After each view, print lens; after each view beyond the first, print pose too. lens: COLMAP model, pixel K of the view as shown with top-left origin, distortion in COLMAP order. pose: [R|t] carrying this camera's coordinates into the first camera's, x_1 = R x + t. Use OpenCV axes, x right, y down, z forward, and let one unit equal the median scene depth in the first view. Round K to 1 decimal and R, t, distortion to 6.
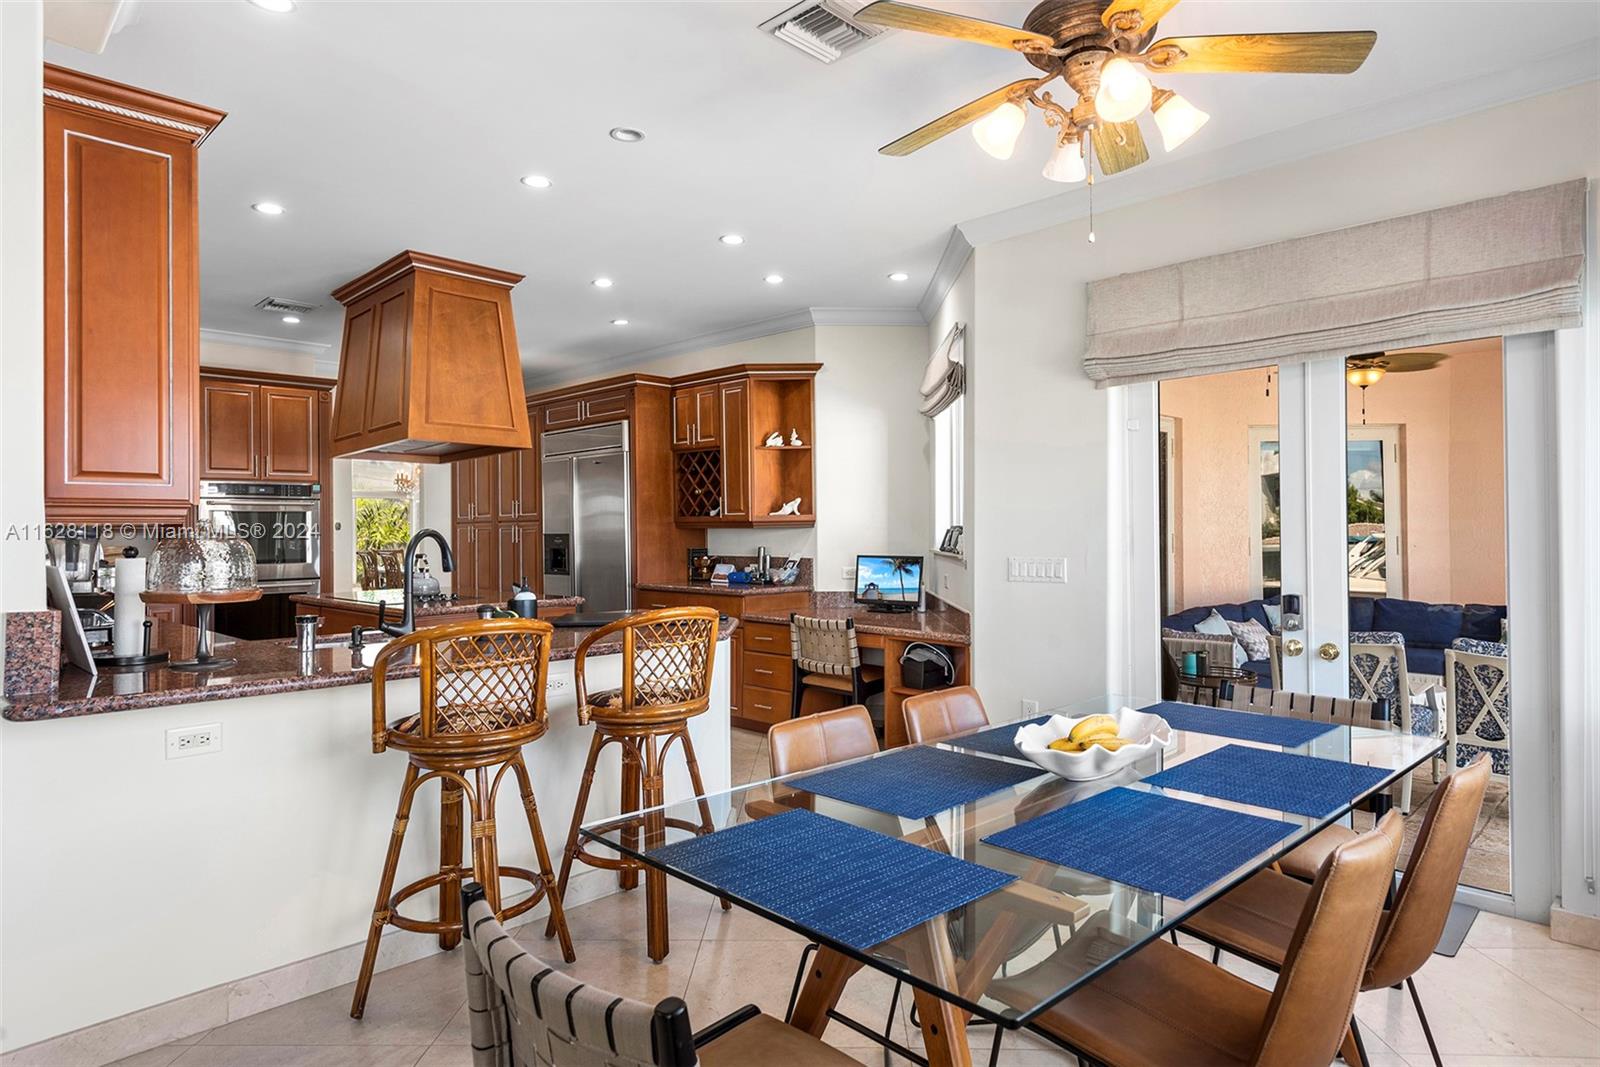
lens RADIAL K [[920.8, 0, 809.1], [0, 920.8, 528.2], [0, 0, 1]] dist [-0.000636, -0.005738]
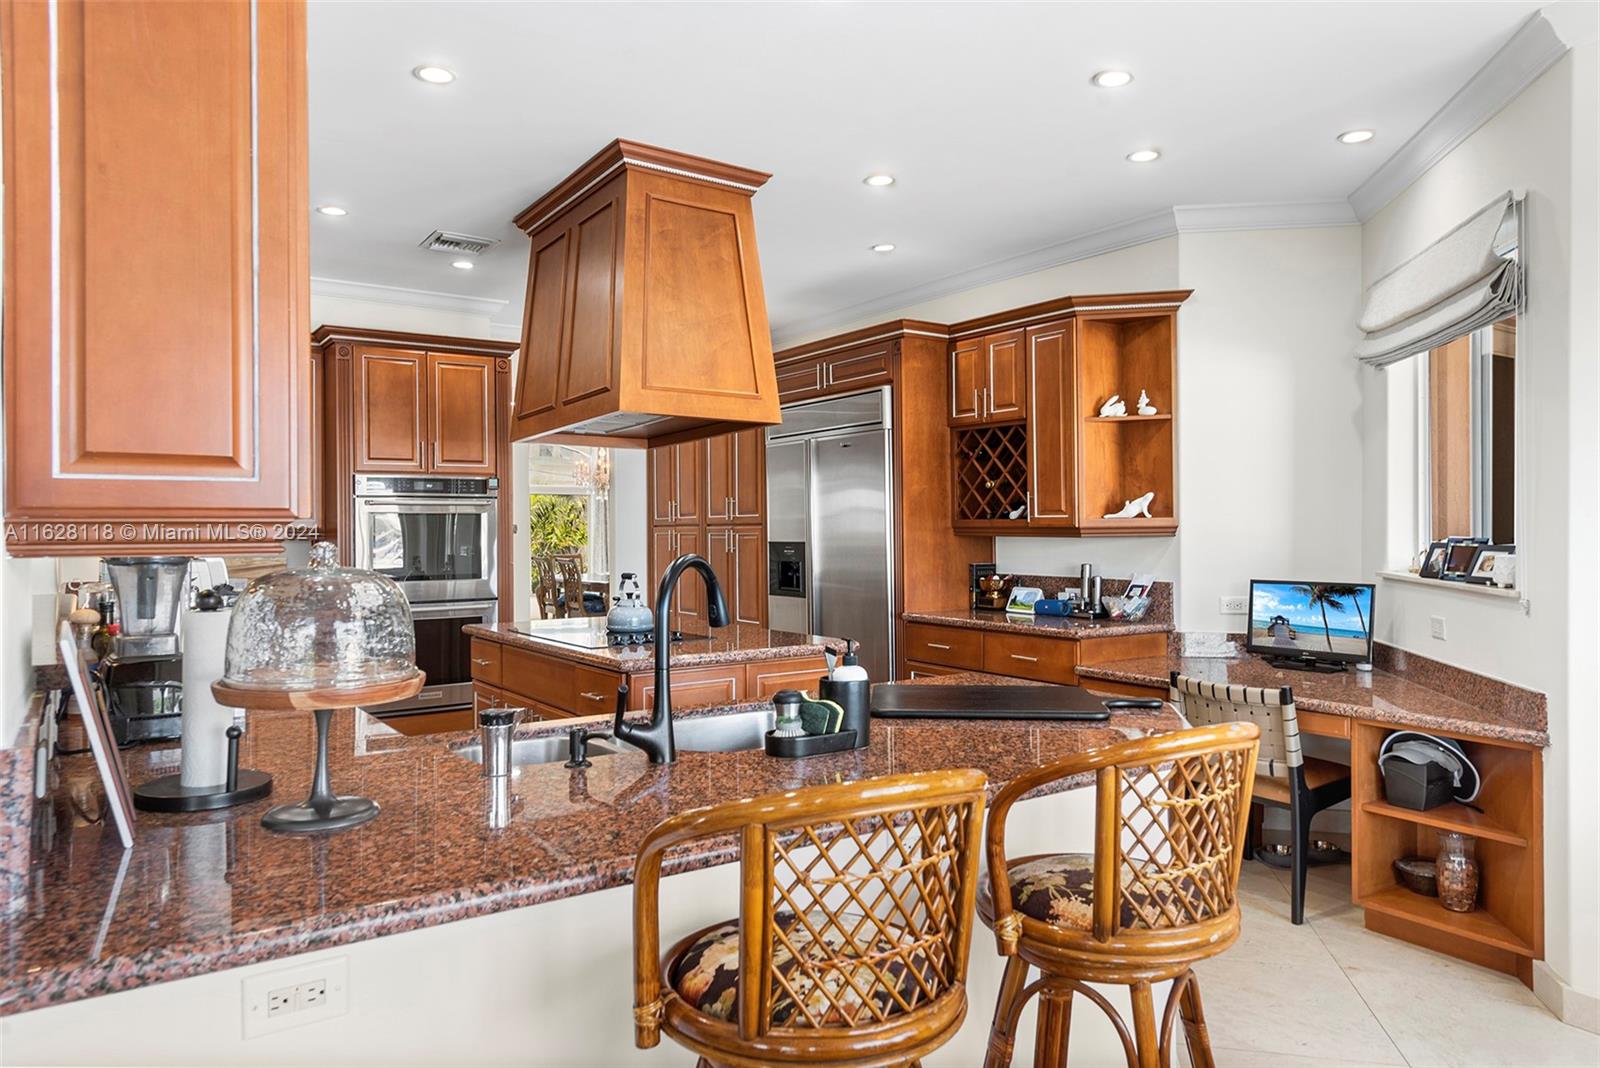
lens RADIAL K [[1099.3, 0, 797.6], [0, 1099.3, 536.6], [0, 0, 1]] dist [0.000565, 0.004203]
pose [[0.976966, 0.003171, -0.213370, -0.092897], [-0.001378, 0.999963, 0.008549, -0.007115], [0.213389, -0.008058, 0.976934, 0.159655]]
